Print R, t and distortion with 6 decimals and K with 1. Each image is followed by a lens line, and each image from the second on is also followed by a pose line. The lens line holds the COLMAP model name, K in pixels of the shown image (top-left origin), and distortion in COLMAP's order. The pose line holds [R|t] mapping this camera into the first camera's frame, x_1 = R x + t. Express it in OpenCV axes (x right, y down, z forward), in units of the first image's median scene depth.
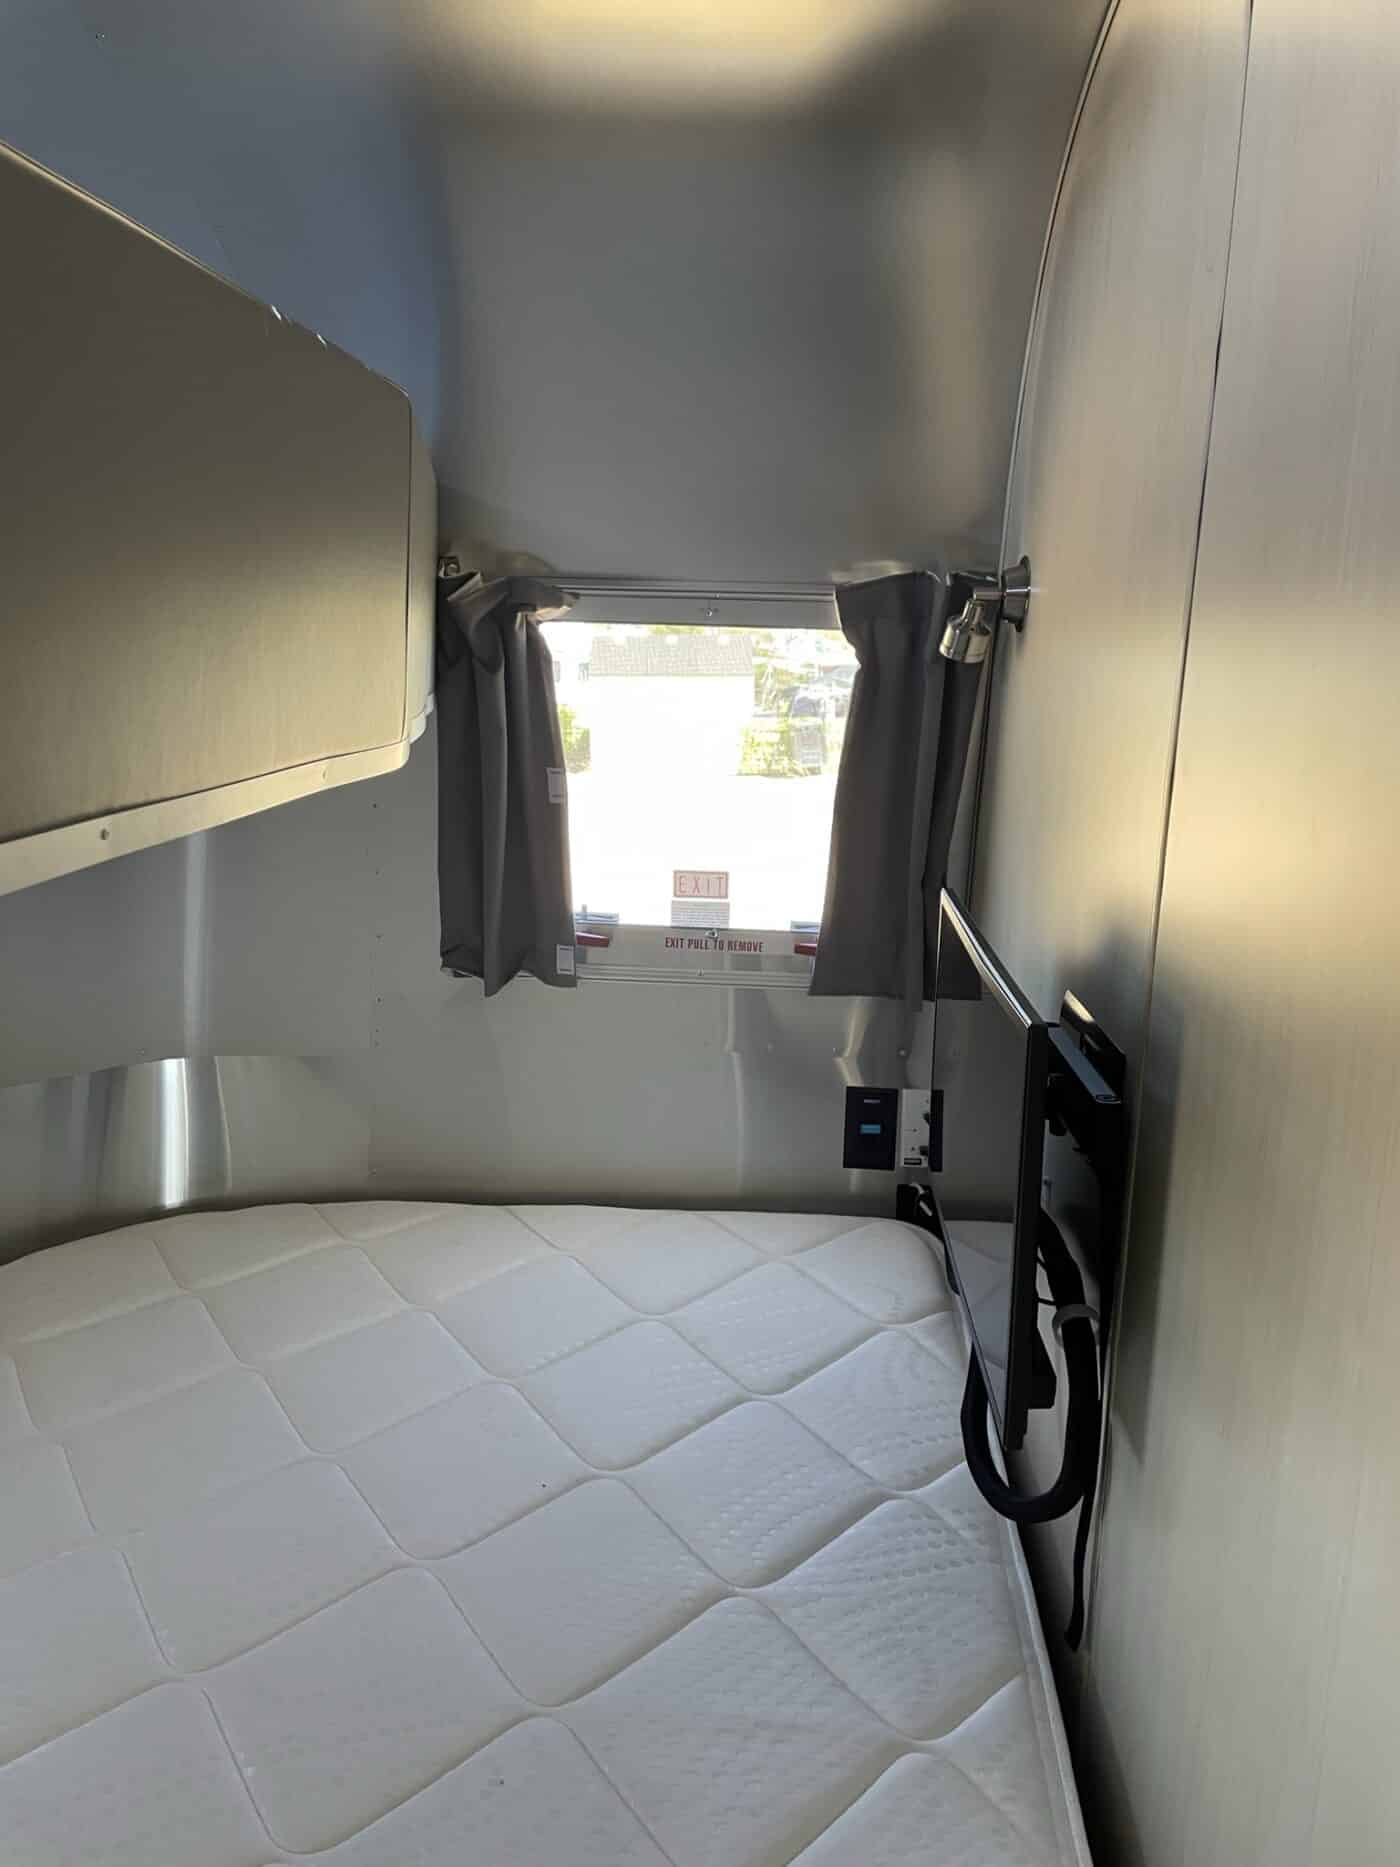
lens RADIAL K [[1390.9, 0, 706.6], [0, 1390.9, 931.8], [0, 0, 1]] dist [0.055834, 0.001649]
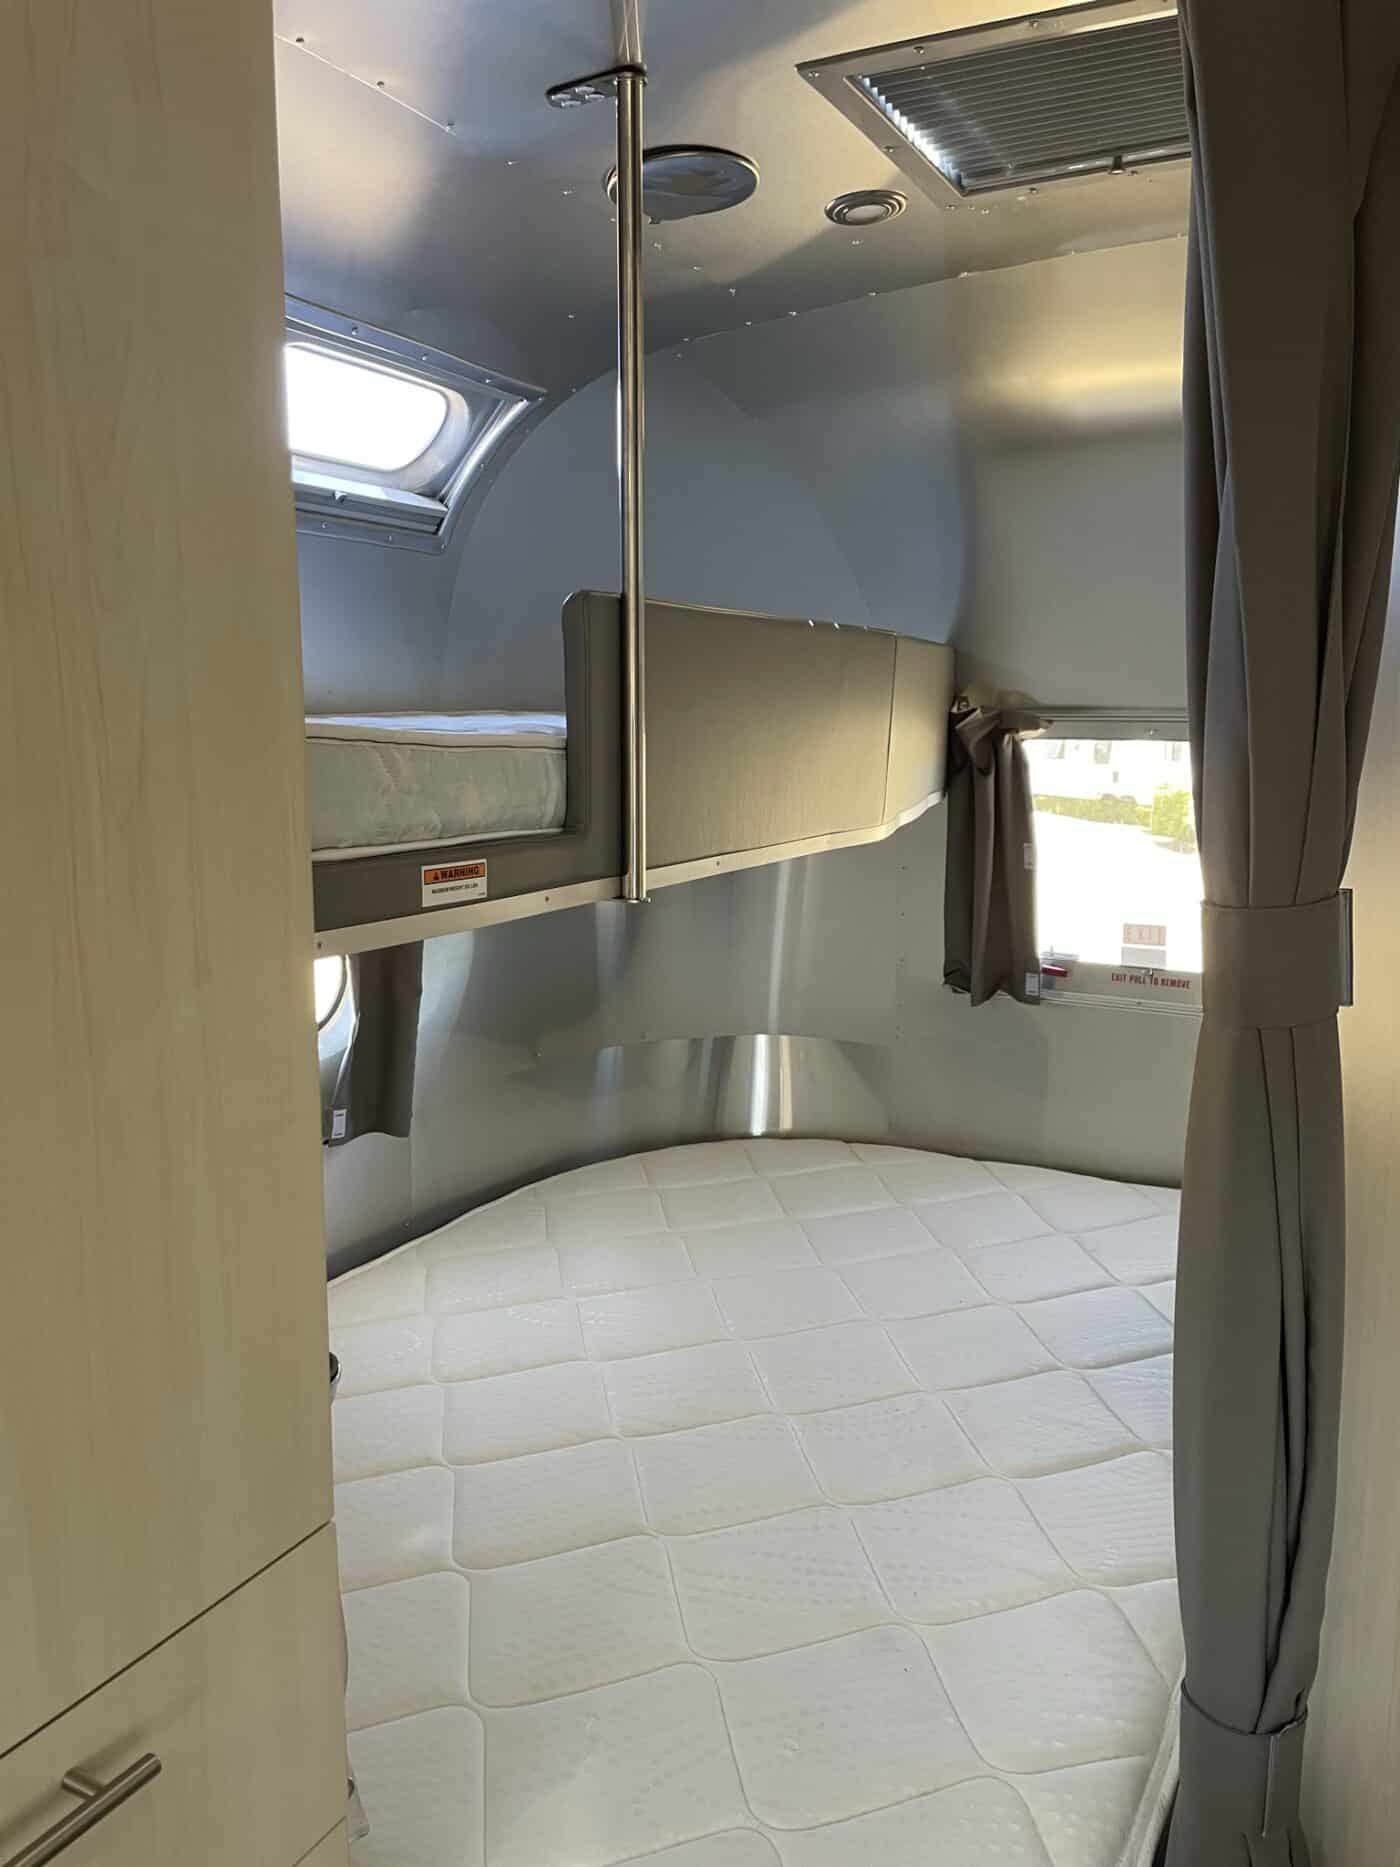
lens RADIAL K [[1390.9, 0, 706.6], [0, 1390.9, 931.8], [0, 0, 1]] dist [0.055834, 0.001649]
pose [[0.905715, 0.047756, -0.421189, 0.188289], [-0.072051, 0.996519, -0.041947, 0.050959], [0.417719, 0.068339, 0.906003, -0.384053]]
